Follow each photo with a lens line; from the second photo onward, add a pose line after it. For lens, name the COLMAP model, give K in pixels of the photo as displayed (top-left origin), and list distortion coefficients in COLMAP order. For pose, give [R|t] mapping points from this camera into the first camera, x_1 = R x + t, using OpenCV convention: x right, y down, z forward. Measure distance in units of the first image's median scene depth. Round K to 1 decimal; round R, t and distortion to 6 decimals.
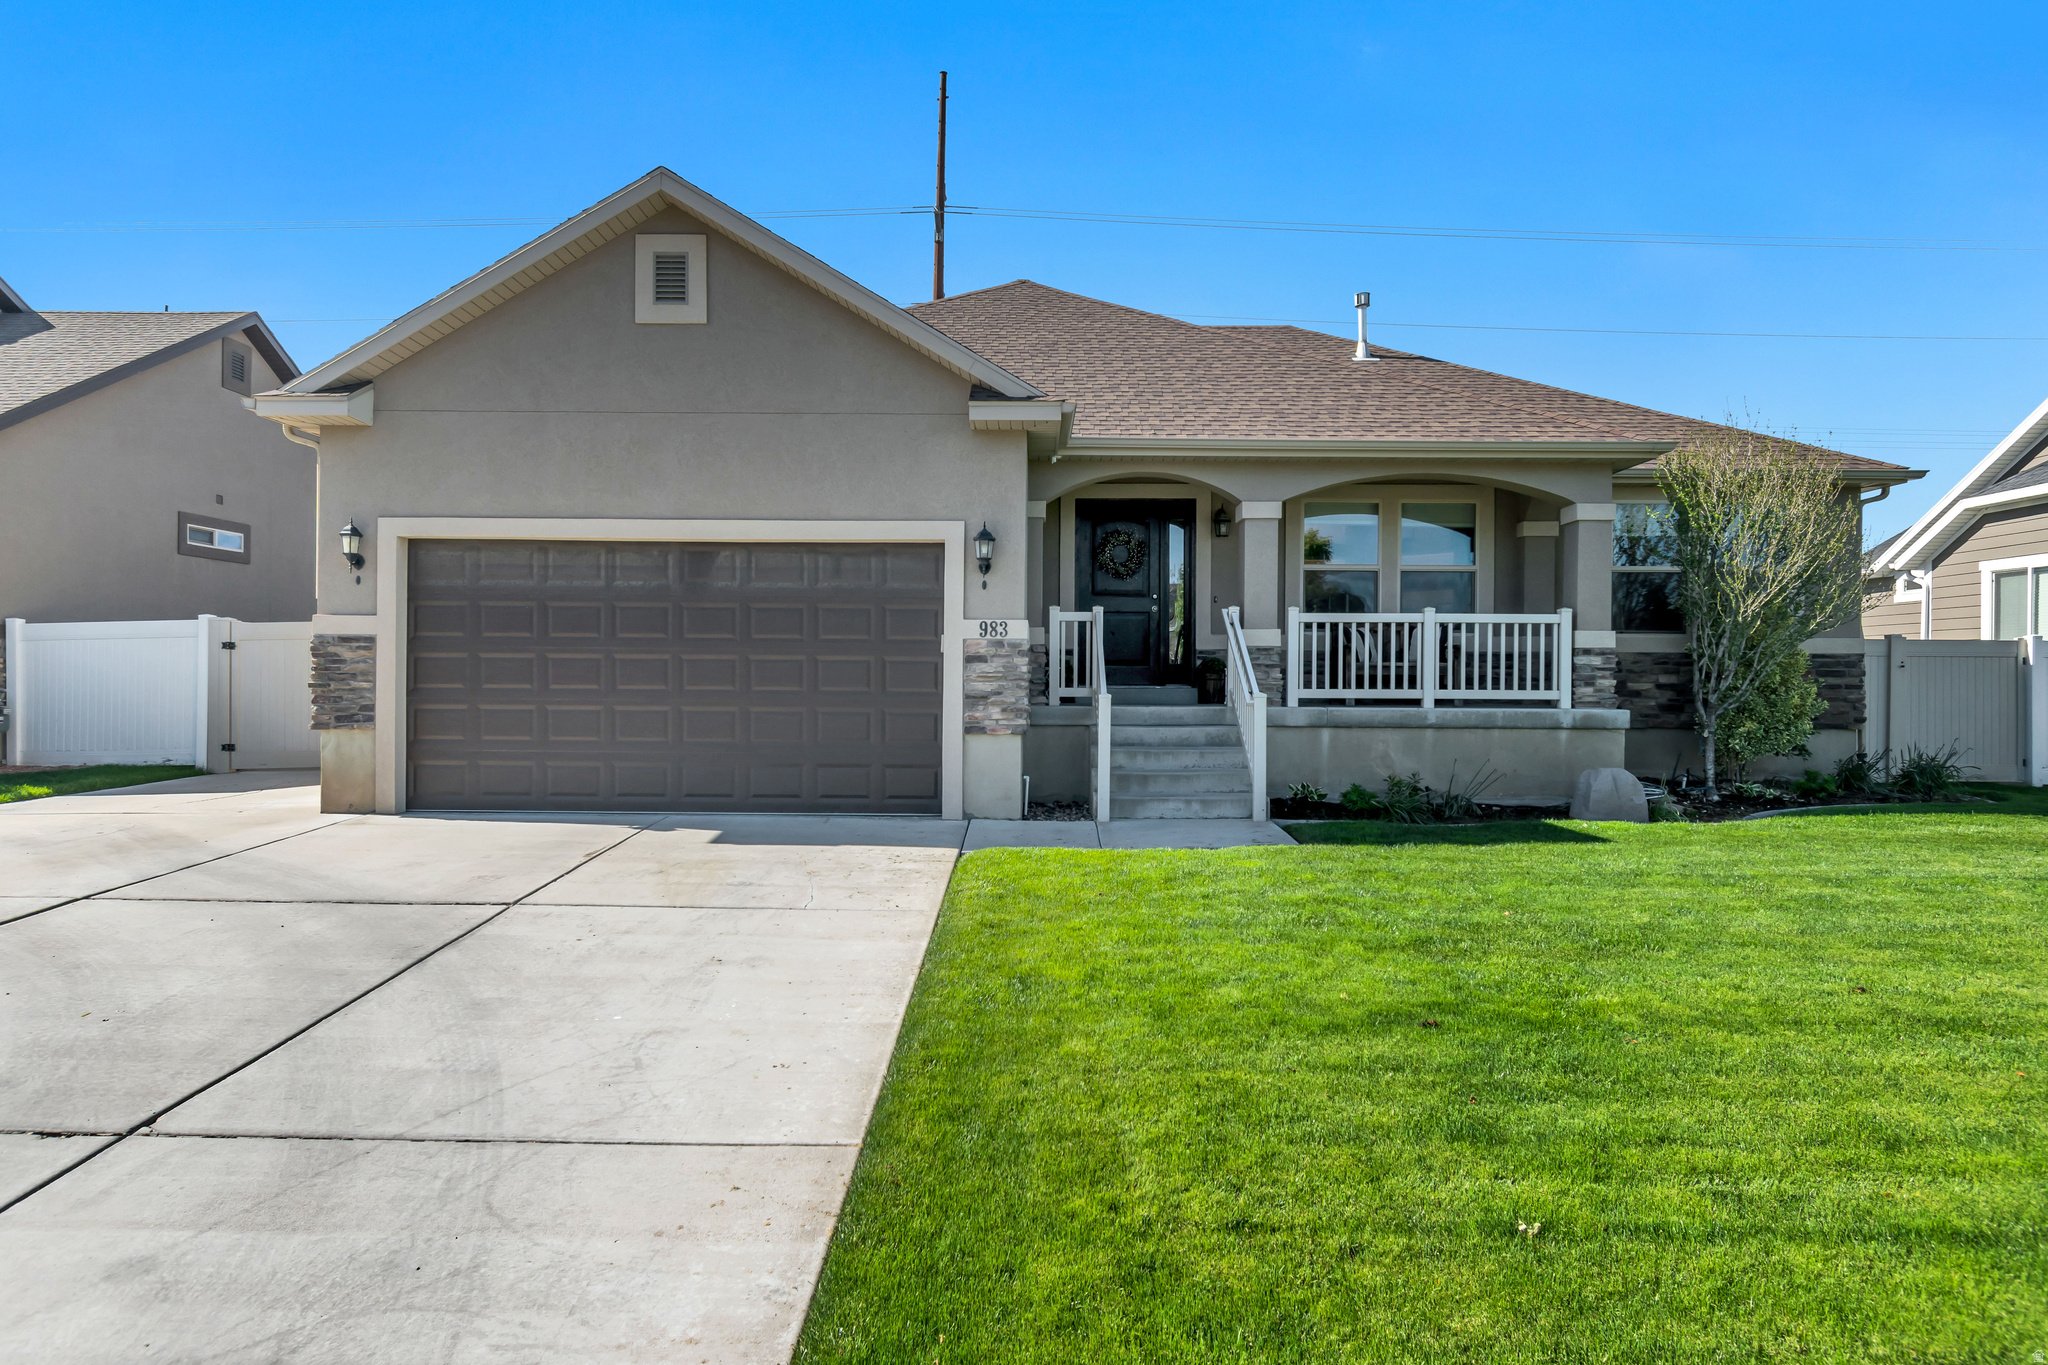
lens RADIAL K [[1105.0, 0, 1024.0], [0, 1105.0, 682.5], [0, 0, 1]] dist [0.005119, -0.000031]
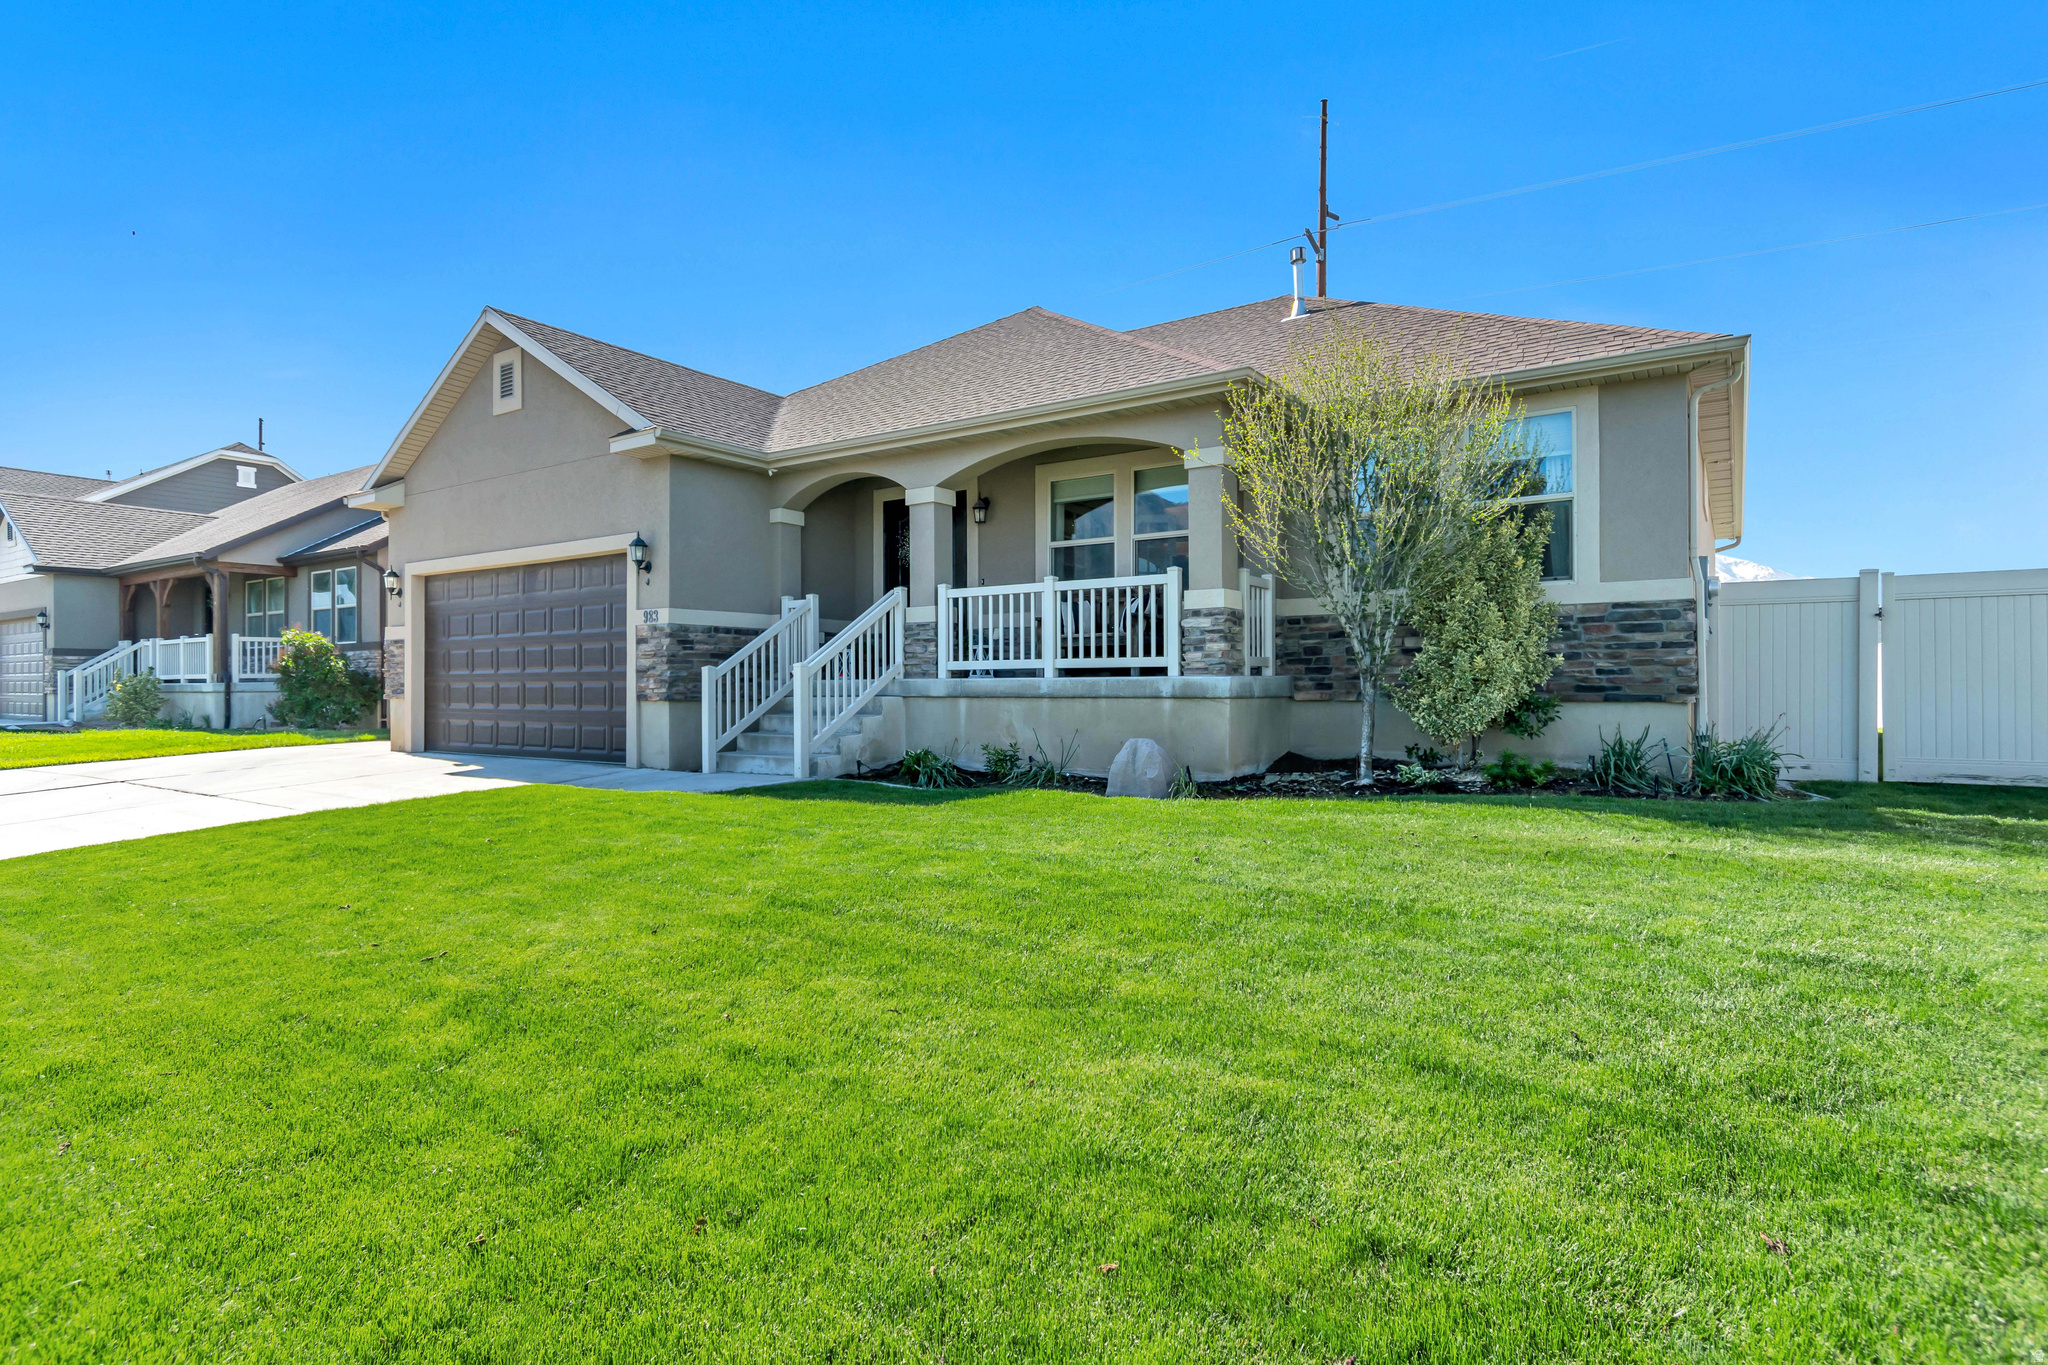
lens RADIAL K [[983.6, 0, 1024.0], [0, 983.6, 682.5], [0, 0, 1]] dist [0.000436, -0.000008]
pose [[0.853591, -0.011044, -0.520827, 0.807203], [0.009341, 0.999939, -0.005895, 0.032392], [0.520861, 0.000167, 0.853642, 0.240634]]
